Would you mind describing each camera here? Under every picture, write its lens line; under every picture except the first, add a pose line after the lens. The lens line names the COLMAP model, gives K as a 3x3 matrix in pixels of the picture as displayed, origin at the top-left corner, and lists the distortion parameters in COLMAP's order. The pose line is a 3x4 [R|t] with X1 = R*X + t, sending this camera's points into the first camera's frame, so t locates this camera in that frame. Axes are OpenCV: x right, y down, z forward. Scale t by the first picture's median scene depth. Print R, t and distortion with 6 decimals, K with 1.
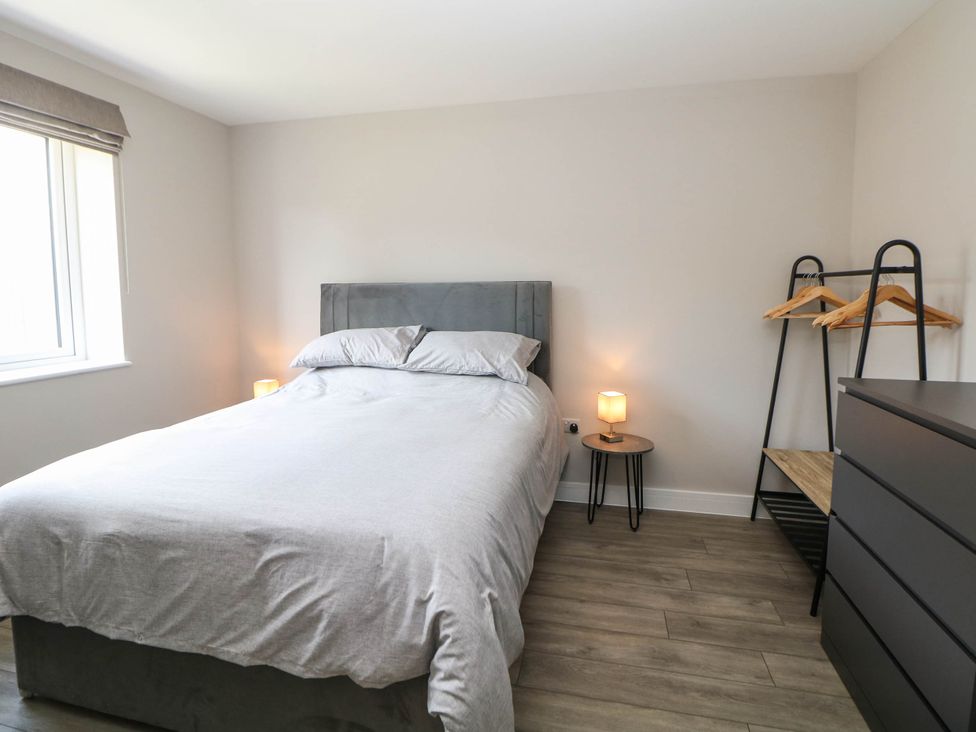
lens RADIAL K [[519.4, 0, 483.7], [0, 519.4, 331.4], [0, 0, 1]] dist [-0.001675, -0.012555]
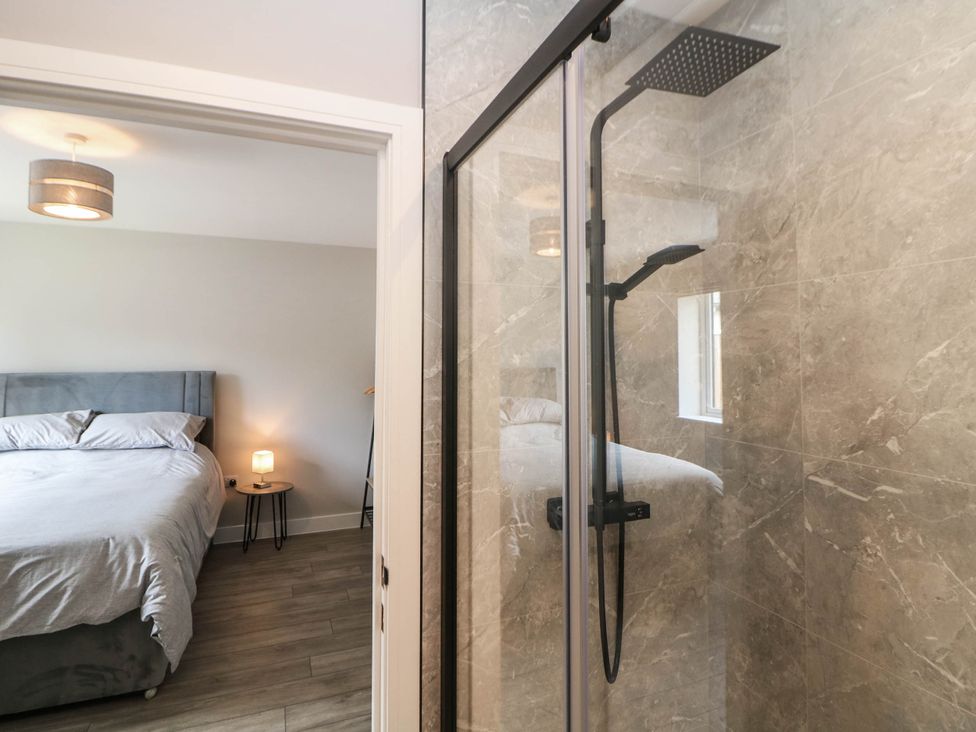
lens RADIAL K [[532.8, 0, 492.1], [0, 532.8, 326.8], [0, 0, 1]] dist [-0.002774, -0.012114]
pose [[0.818880, 0.032428, 0.573048, -0.080849], [0.042661, 0.992202, -0.117108, -0.021352], [-0.572377, 0.120344, 0.811112, -0.574456]]
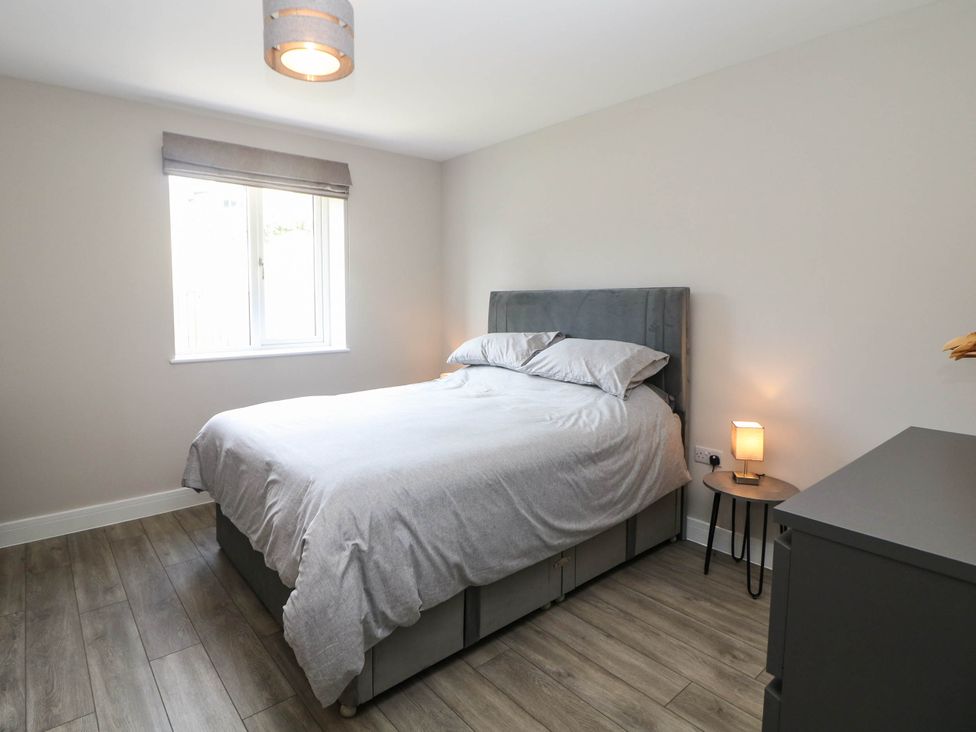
lens RADIAL K [[533.3, 0, 456.0], [0, 533.3, 331.8], [0, 0, 1]] dist [-0.000061, -0.011573]
pose [[0.790187, 0.041477, -0.611461, 0.417570], [-0.050508, 0.998721, 0.002475, -0.004549], [0.610781, 0.028928, 0.791271, 0.057964]]
